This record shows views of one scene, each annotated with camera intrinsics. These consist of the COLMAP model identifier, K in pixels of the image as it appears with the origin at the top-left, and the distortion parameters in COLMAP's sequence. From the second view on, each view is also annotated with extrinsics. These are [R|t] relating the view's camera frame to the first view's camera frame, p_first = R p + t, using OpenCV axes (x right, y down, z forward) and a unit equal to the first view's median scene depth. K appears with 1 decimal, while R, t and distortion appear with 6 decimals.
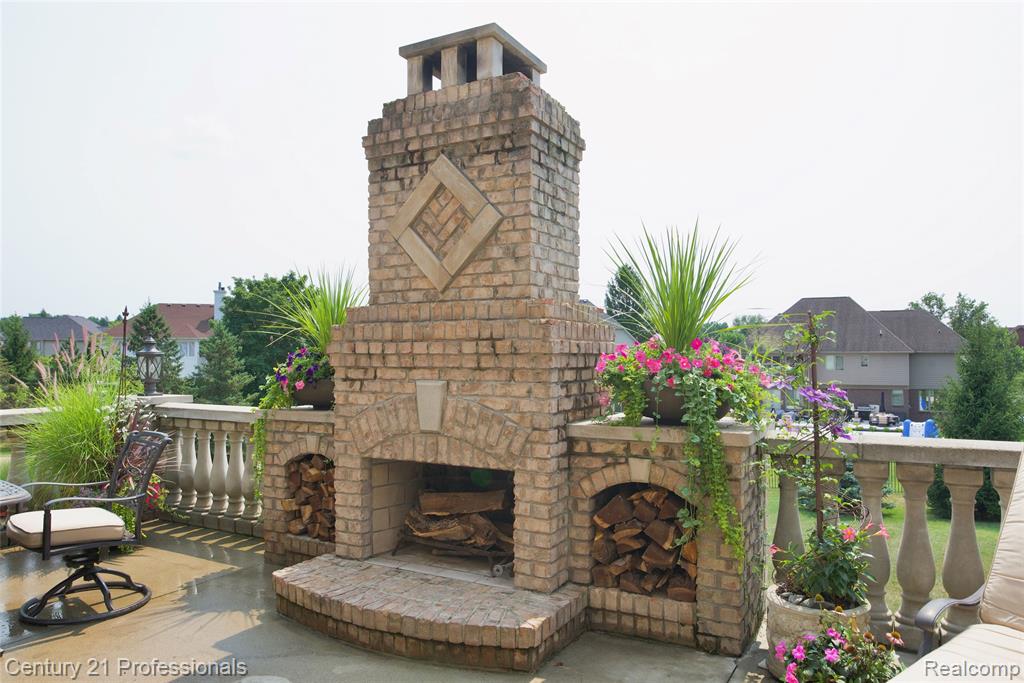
lens RADIAL K [[708.2, 0, 515.9], [0, 708.2, 347.0], [0, 0, 1]] dist [-0.043656, 0.040373]
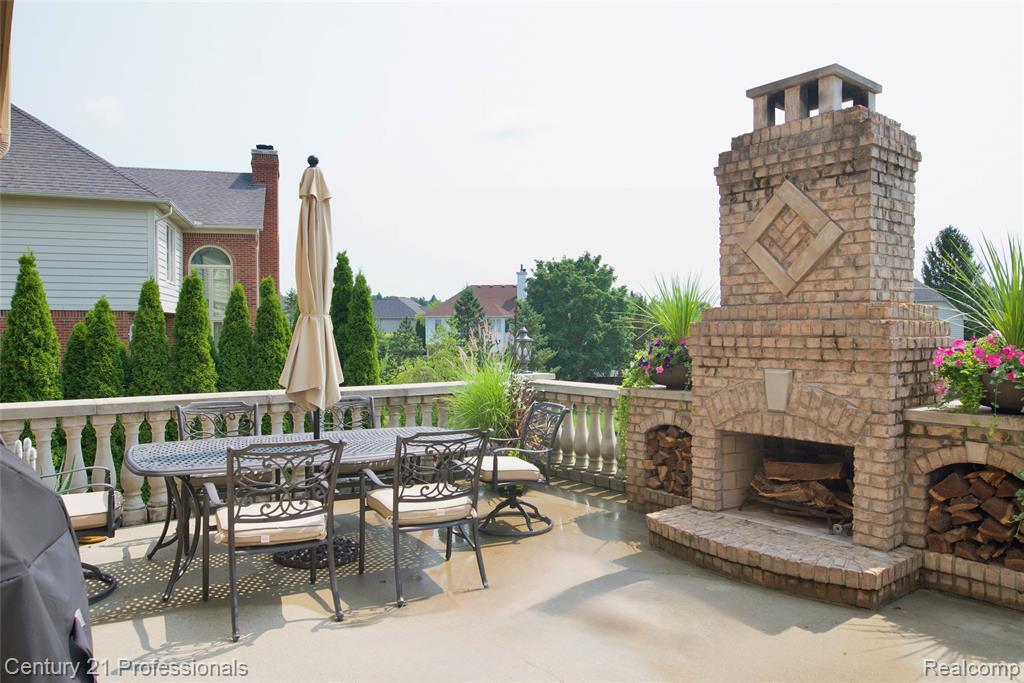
lens RADIAL K [[708.2, 0, 515.9], [0, 708.2, 347.0], [0, 0, 1]] dist [-0.043656, 0.040373]
pose [[0.921935, 0.006344, -0.387292, -0.066629], [0.007622, 0.999375, 0.034516, -0.036218], [0.387269, -0.034773, 0.921311, -0.290419]]
